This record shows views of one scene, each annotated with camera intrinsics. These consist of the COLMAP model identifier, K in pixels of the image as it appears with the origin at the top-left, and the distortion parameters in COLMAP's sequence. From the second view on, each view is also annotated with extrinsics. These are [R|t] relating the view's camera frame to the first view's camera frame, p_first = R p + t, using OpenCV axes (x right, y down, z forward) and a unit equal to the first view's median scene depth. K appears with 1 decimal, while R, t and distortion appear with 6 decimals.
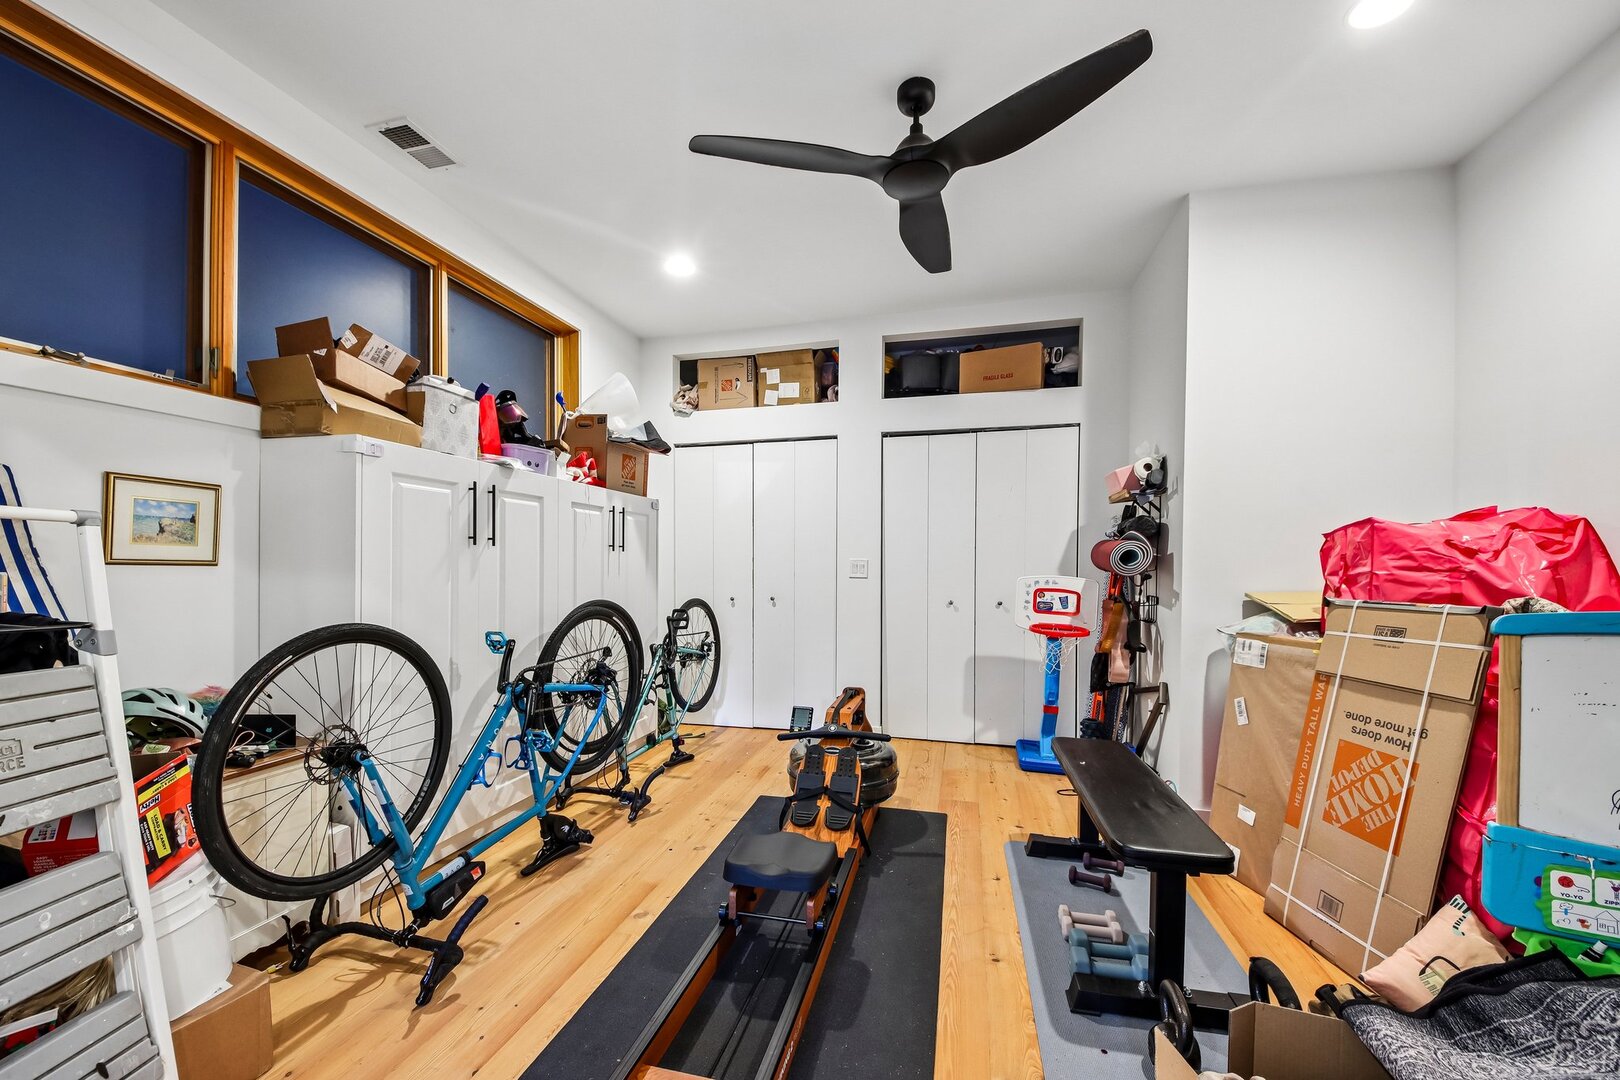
lens RADIAL K [[627.8, 0, 807.9], [0, 627.8, 546.8], [0, 0, 1]] dist [0.029795, -0.022725]
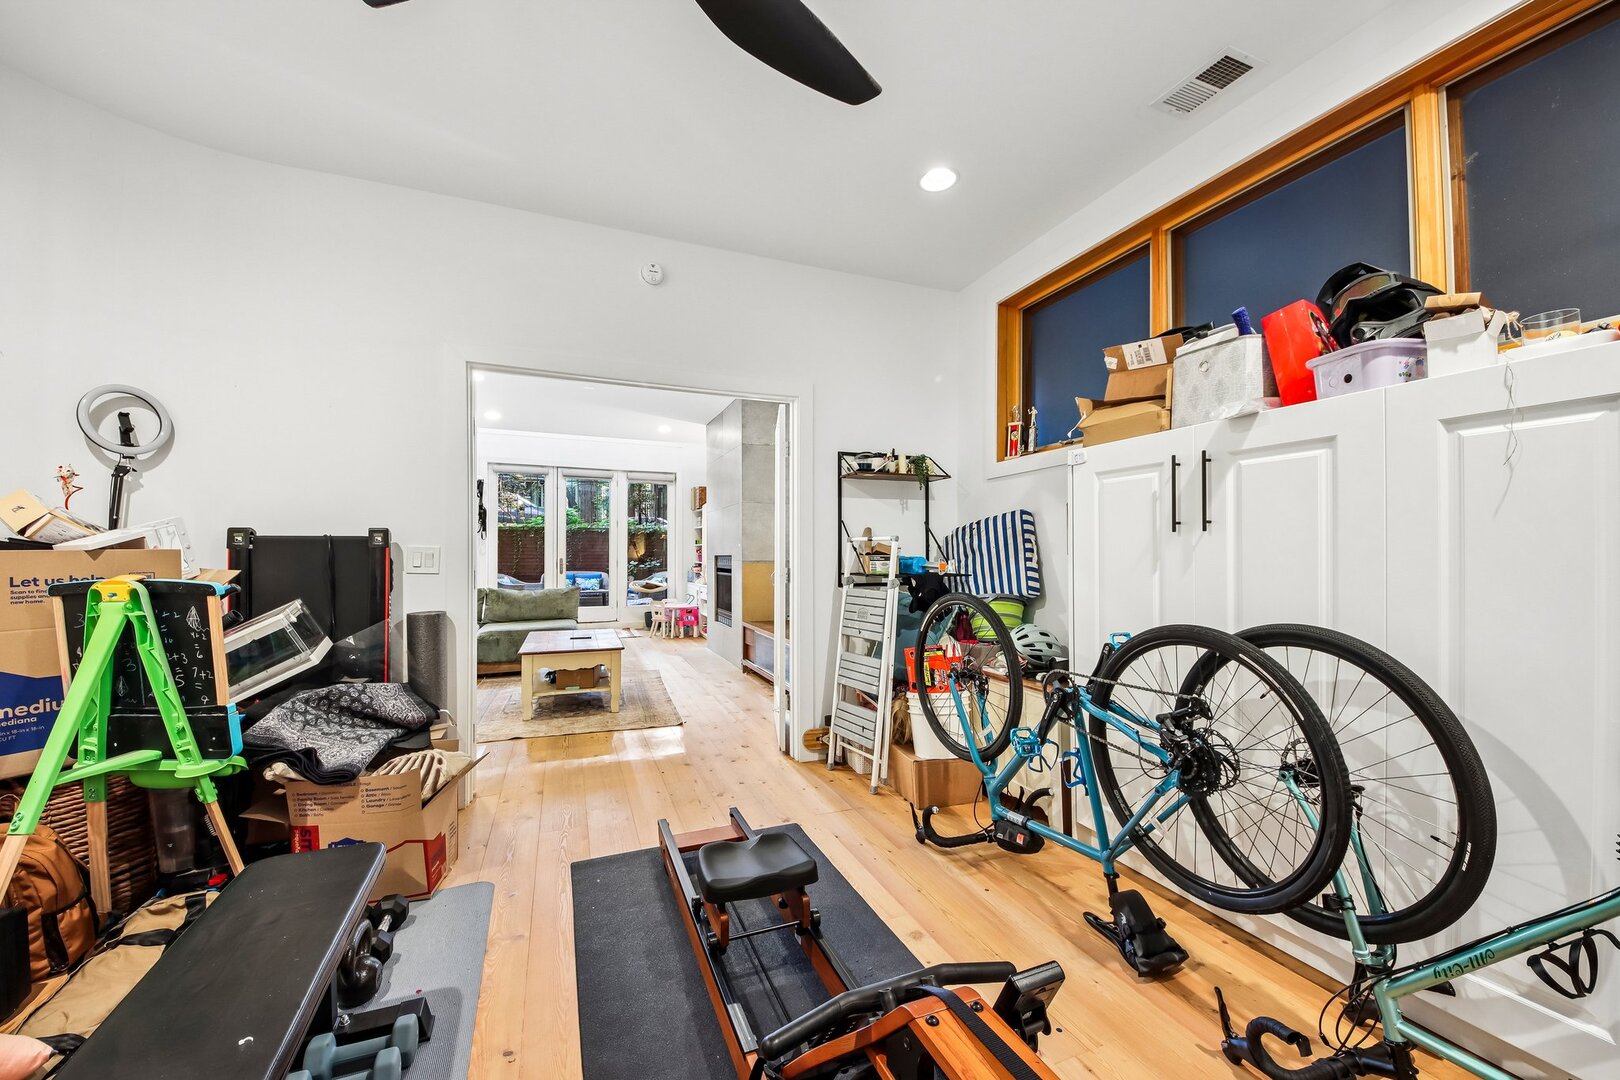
lens RADIAL K [[627.8, 0, 807.9], [0, 627.8, 546.8], [0, 0, 1]] dist [0.029795, -0.022725]
pose [[-0.810433, -0.010741, -0.585733, 0.340218], [0.014419, 0.999163, -0.038272, 0.040255], [0.585654, -0.039462, -0.809600, 1.347222]]
